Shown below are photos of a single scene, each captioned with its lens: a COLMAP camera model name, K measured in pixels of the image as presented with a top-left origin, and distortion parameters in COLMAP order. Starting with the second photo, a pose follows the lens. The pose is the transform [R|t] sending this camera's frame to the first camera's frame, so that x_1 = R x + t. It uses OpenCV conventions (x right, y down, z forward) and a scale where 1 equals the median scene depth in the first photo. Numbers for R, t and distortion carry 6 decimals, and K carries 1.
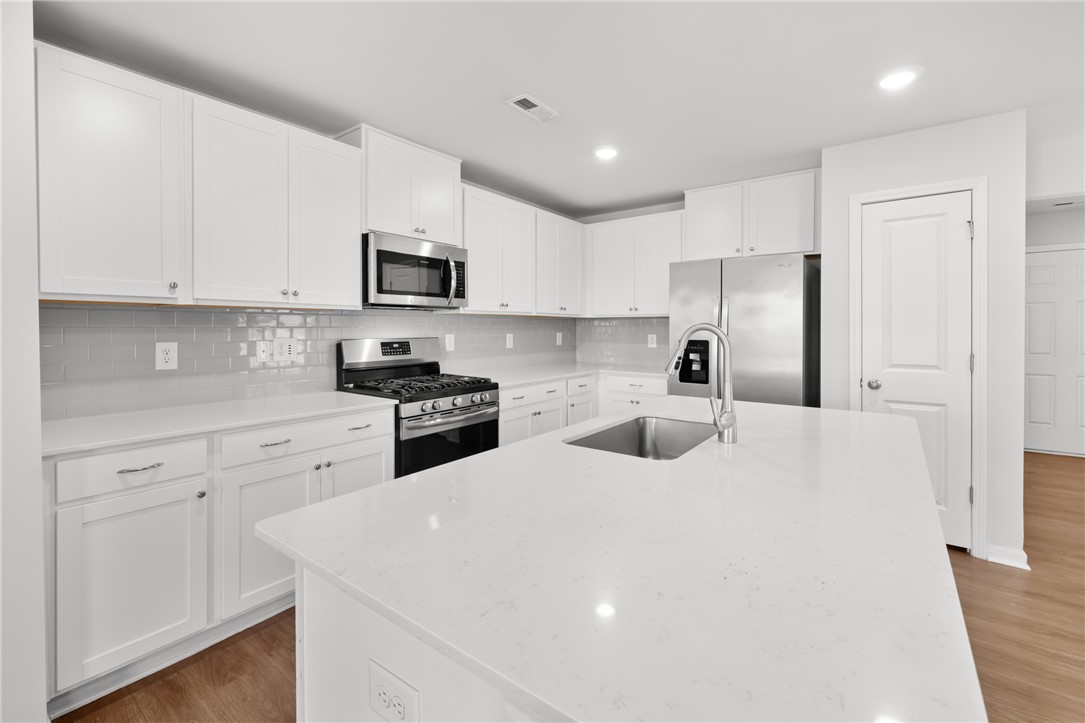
lens RADIAL K [[467.6, 0, 541.3], [0, 467.6, 334.1], [0, 0, 1]] dist [0.001030, 0.000083]
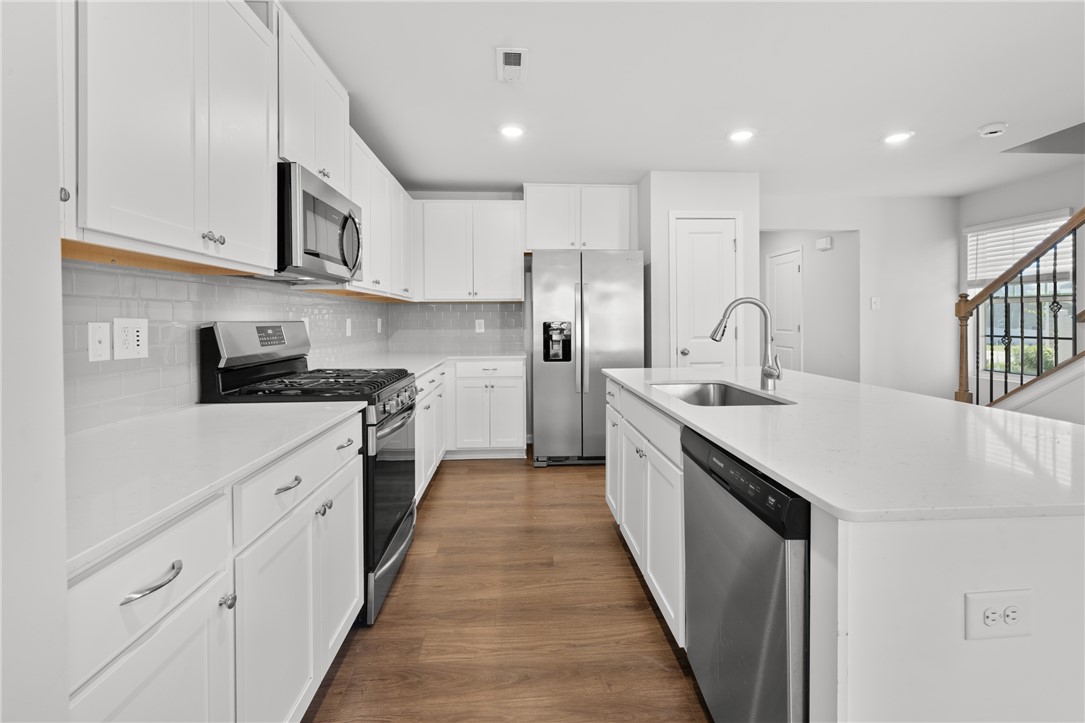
lens RADIAL K [[466.5, 0, 538.3], [0, 466.5, 325.6], [0, 0, 1]] dist [0.001506, 0.000102]
pose [[0.767068, -0.013162, 0.641430, -0.440616], [0.015713, 0.999875, 0.001727, 0.020124], [-0.641373, 0.008754, 0.767179, 0.207449]]
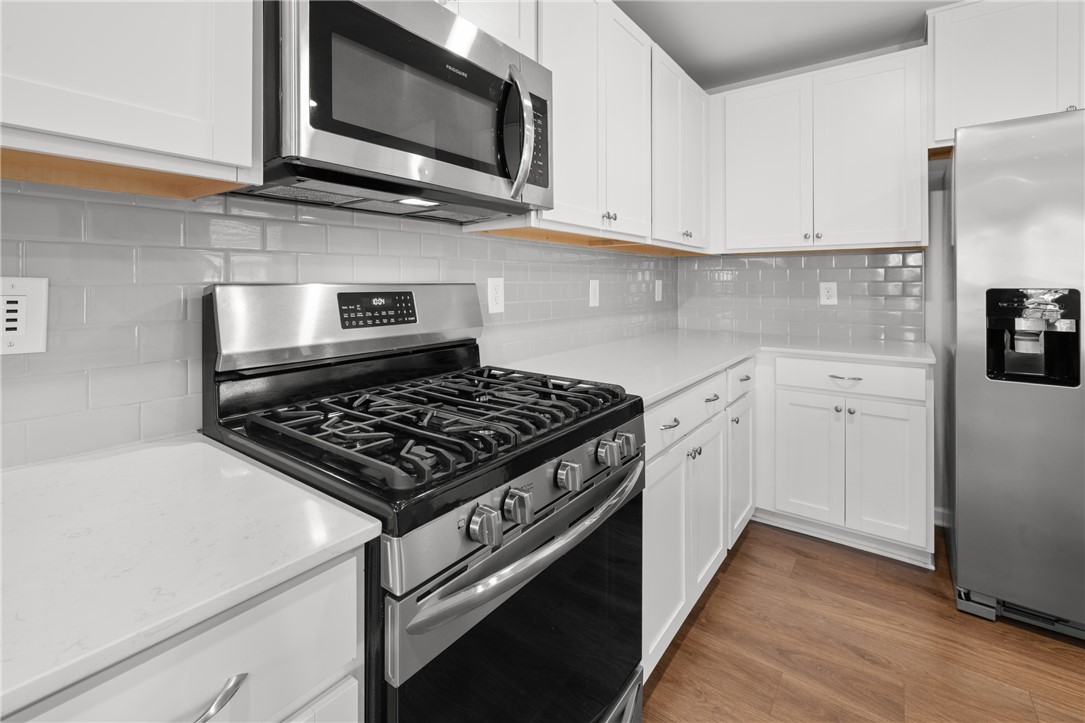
lens RADIAL K [[482.7, 0, 545.8], [0, 482.7, 280.9], [0, 0, 1]] dist [0.001137, -0.000167]
pose [[0.999900, -0.000586, 0.014110, -0.171237], [0.000849, 0.999826, -0.018623, 0.014182], [-0.014096, 0.018633, 0.999727, 0.575347]]
